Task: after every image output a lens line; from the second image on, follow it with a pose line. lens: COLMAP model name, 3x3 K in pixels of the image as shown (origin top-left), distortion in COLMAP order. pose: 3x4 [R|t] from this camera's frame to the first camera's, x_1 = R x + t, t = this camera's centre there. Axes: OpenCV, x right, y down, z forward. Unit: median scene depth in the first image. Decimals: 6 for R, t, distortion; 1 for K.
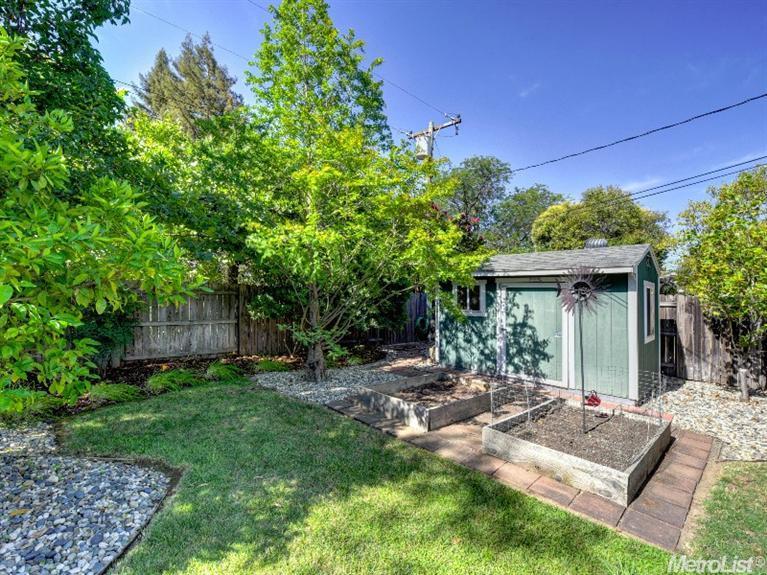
lens RADIAL K [[333.1, 0, 388.4], [0, 333.1, 289.2], [0, 0, 1]] dist [-0.009831, -0.000206]
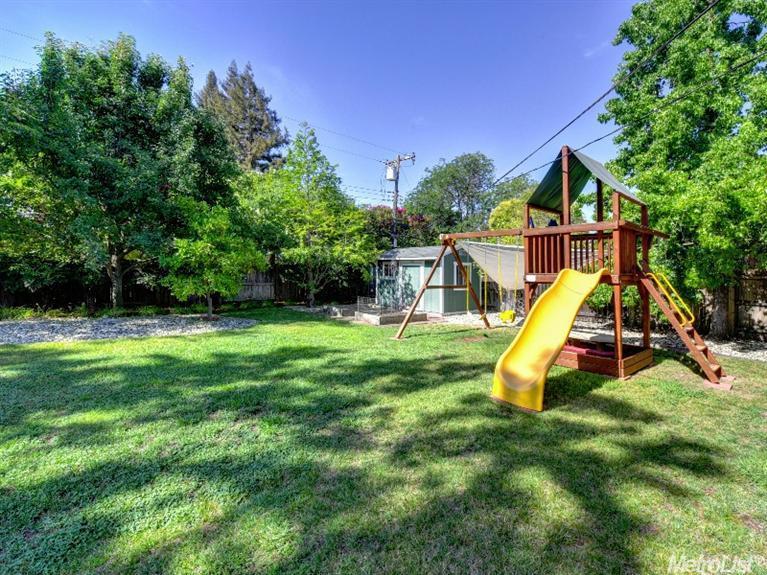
lens RADIAL K [[313.0, 0, 381.5], [0, 313.0, 258.4], [0, 0, 1]] dist [-0.000678, -0.011656]
pose [[0.996454, -0.005627, -0.083950, 0.373009], [0.003881, 0.999773, -0.020955, -0.010937], [0.084049, 0.020555, 0.996250, -0.907697]]
